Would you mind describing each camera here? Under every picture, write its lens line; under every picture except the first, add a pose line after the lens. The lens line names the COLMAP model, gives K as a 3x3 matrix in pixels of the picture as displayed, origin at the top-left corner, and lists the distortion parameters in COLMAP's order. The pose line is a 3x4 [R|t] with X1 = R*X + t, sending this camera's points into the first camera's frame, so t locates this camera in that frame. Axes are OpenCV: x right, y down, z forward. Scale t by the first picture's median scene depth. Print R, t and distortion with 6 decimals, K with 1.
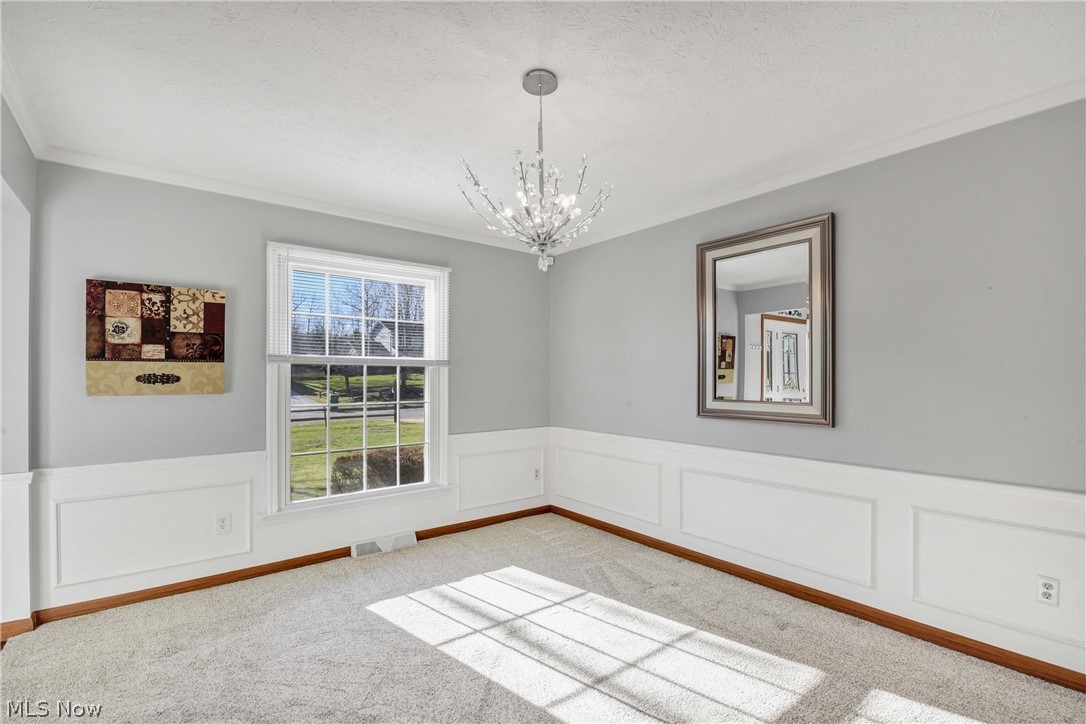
lens RADIAL K [[495.2, 0, 577.2], [0, 495.2, 383.1], [0, 0, 1]] dist [-0.001172, -0.003246]
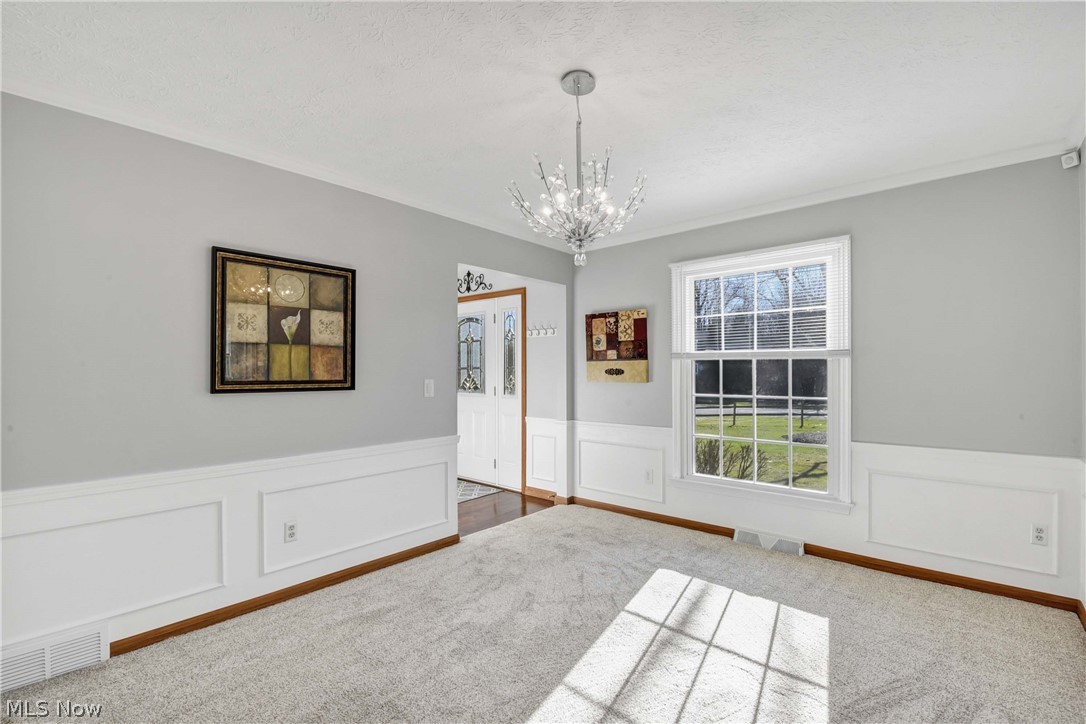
lens RADIAL K [[495.2, 0, 542.6], [0, 495.2, 376.5], [0, 0, 1]] dist [-0.001172, -0.003246]
pose [[0.140396, 0.011119, -0.990033, 0.655196], [-0.007839, 0.999918, 0.010119, -0.007586], [0.990064, 0.006340, 0.140471, 0.541731]]
